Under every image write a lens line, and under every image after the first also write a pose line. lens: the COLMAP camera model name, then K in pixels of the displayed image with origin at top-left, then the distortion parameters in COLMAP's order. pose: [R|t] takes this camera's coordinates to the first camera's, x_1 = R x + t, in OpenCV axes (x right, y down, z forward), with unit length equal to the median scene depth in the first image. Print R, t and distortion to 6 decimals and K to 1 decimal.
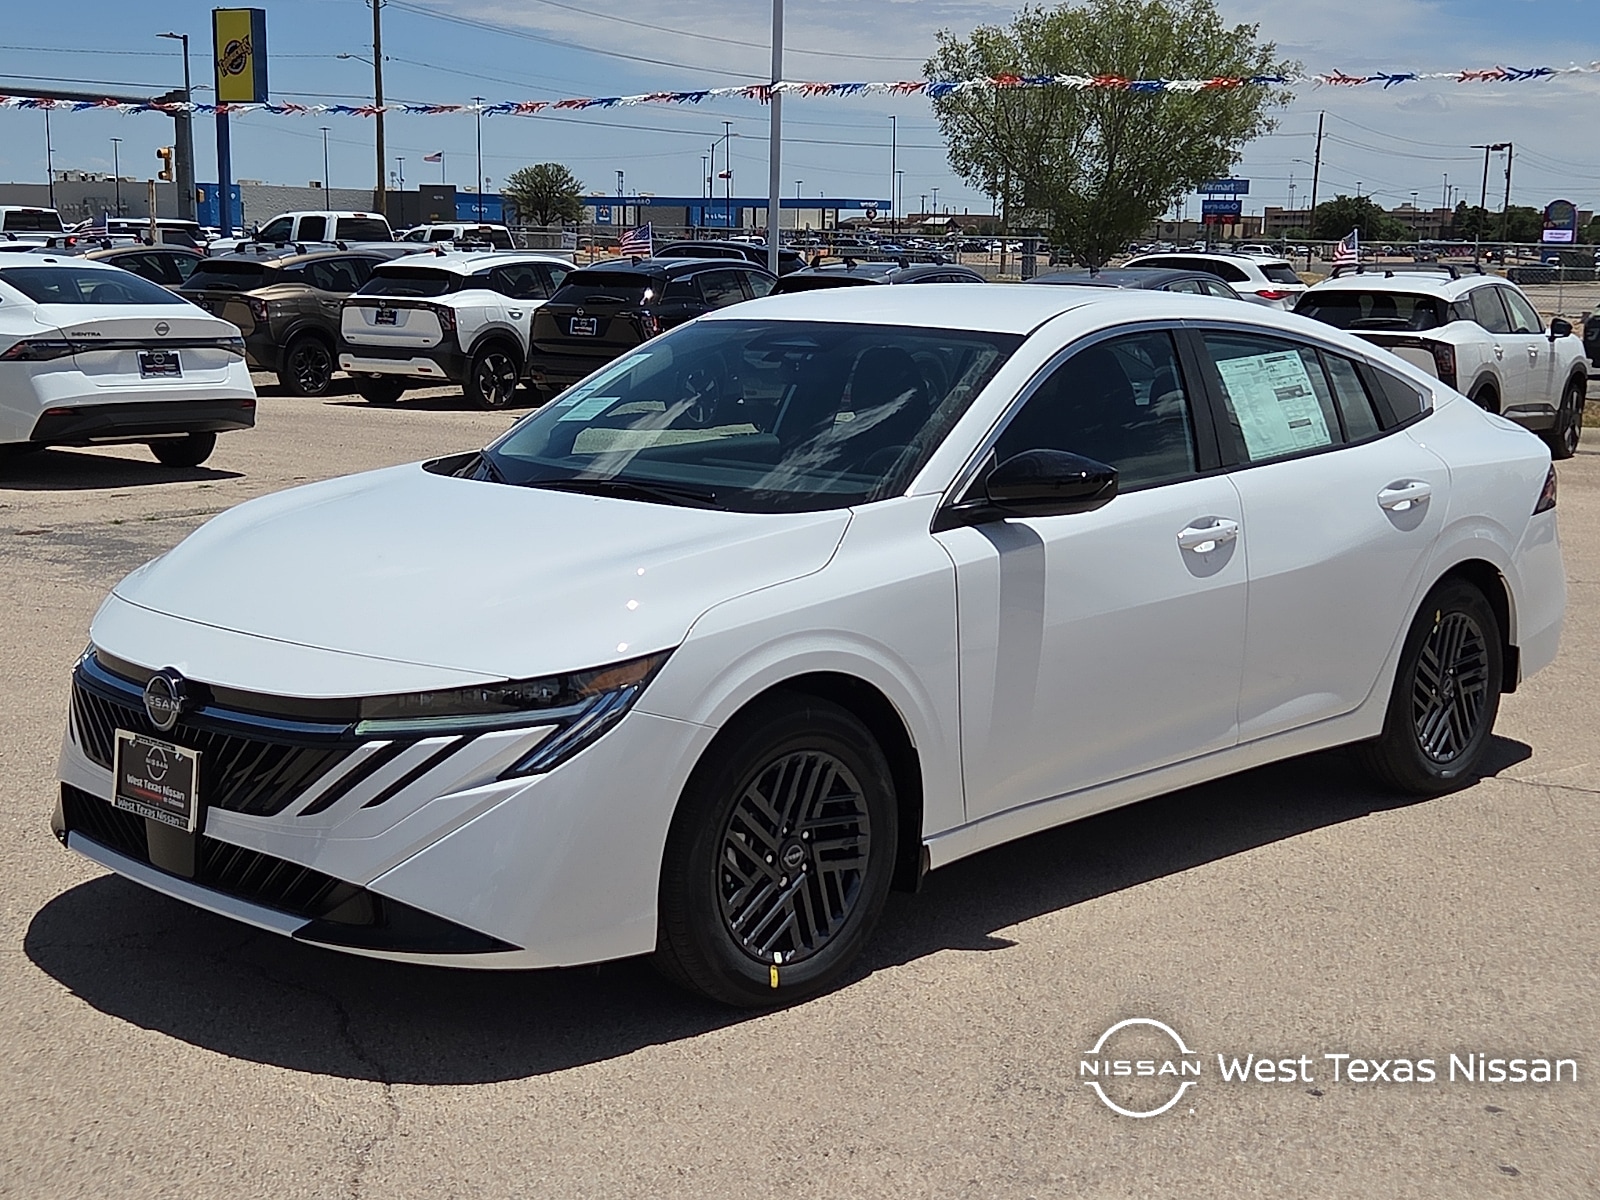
lens RADIAL K [[2204.5, 0, 796.7], [0, 2204.5, 602.8], [0, 0, 1]] dist [0.034333, 0.000000]
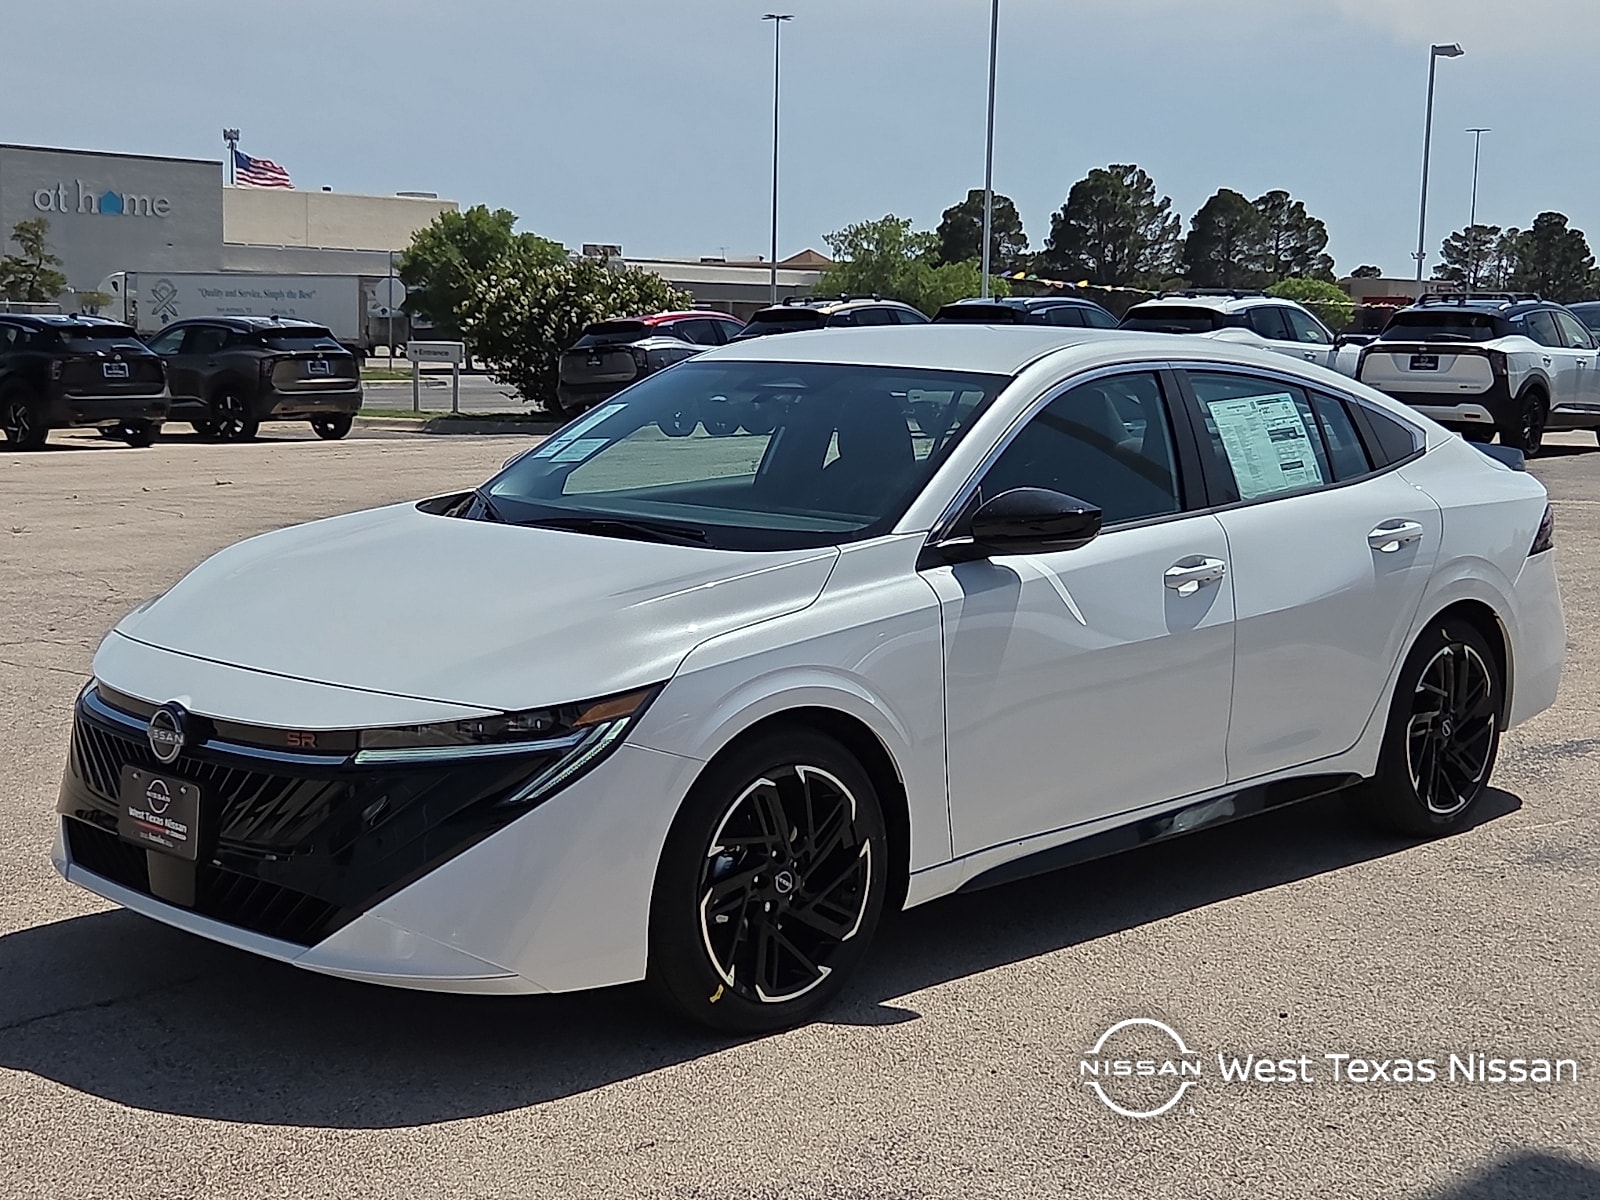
lens RADIAL K [[2351.6, 0, 792.6], [0, 2351.6, 560.2], [0, 0, 1]] dist [0.022743, 0.000000]
pose [[0.999997, -0.000967, -0.002117, 0.005861], [0.000880, 0.999169, -0.040758, 0.008037], [0.002155, 0.040756, 0.999167, -0.089093]]
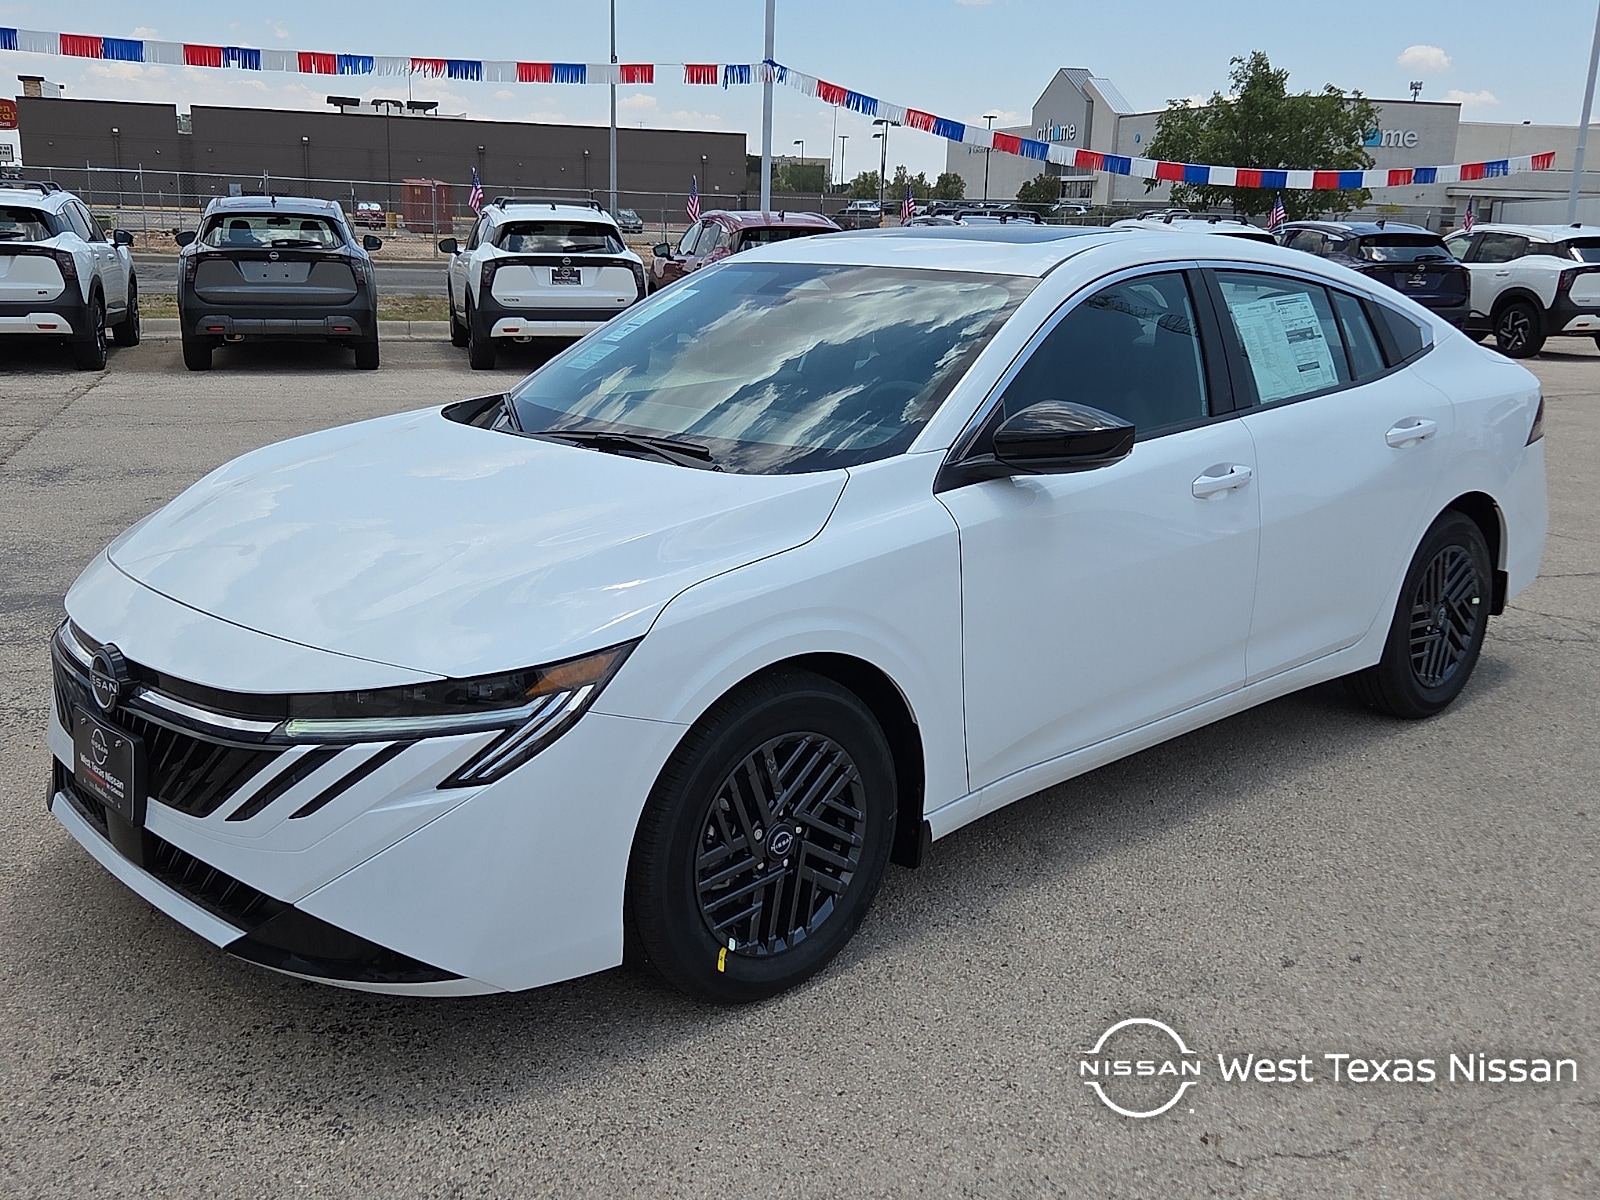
lens RADIAL K [[1571.9, 0, 795.4], [0, 1571.9, 595.6], [0, 0, 1]] dist [0.063796, 0.000000]
pose [[0.998754, 0.006018, -0.049542, 0.036758], [-0.001905, 0.996576, 0.082659, -0.045858], [0.049870, -0.082462, 0.995346, 0.333791]]
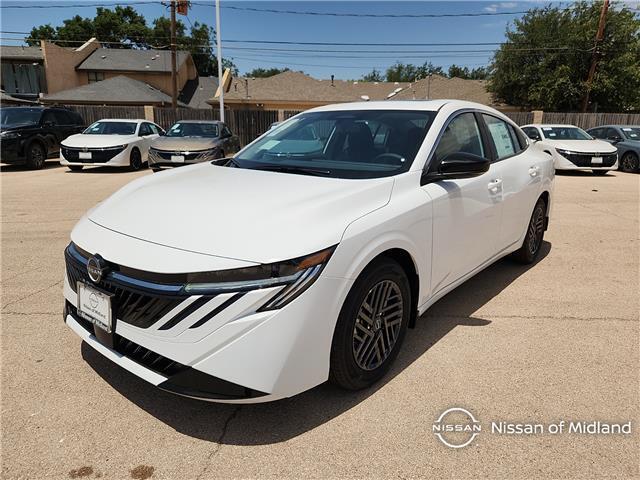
lens RADIAL K [[445.0, 0, 327.0], [0, 445.0, 234.7], [0, 0, 1]] dist [0.030045, -0.001464]
pose [[0.996520, -0.019314, 0.081087, -0.091527], [0.011927, 0.995814, 0.090618, -0.025136], [-0.082498, -0.089335, 0.992579, 0.527201]]
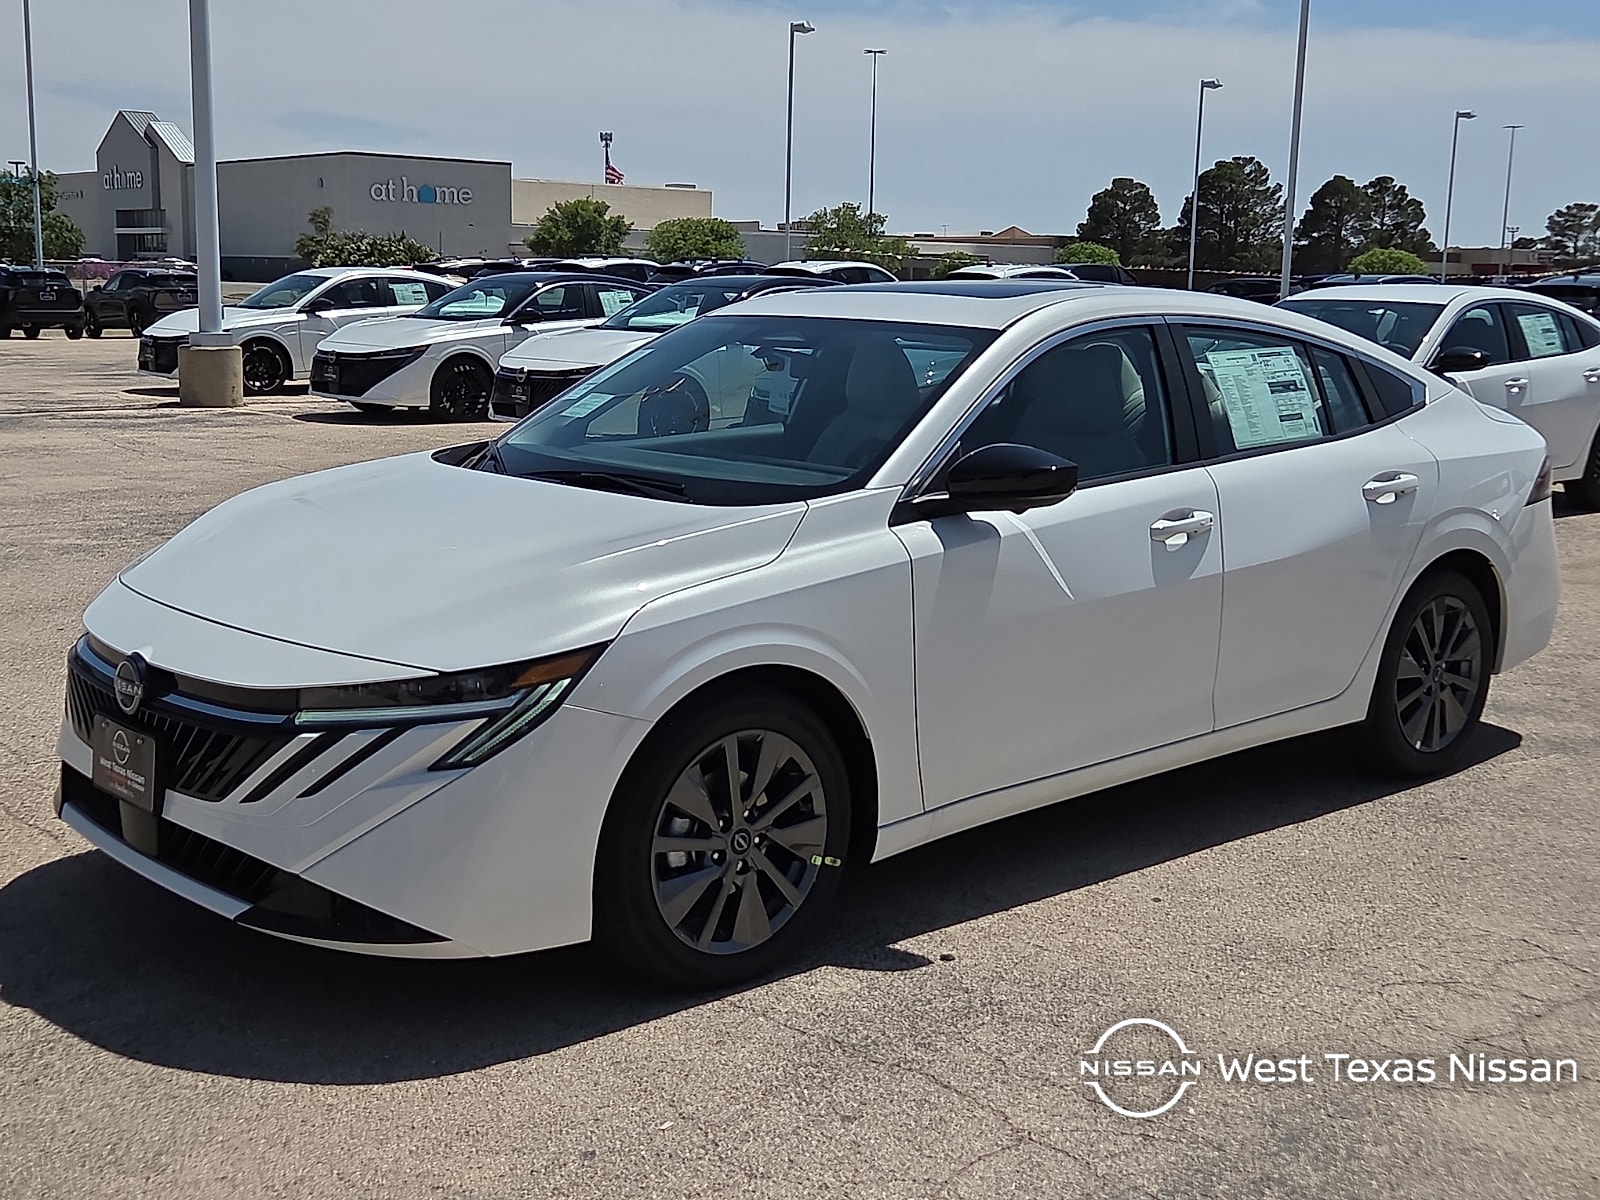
lens RADIAL K [[1937.9, 0, 803.6], [0, 1937.9, 591.2], [0, 0, 1]] dist [0.010411, 0.000000]
pose [[0.997686, 0.007949, -0.067518, 0.085778], [-0.006994, 0.999872, 0.014371, -0.014778], [0.067623, -0.013866, 0.997615, 0.110986]]
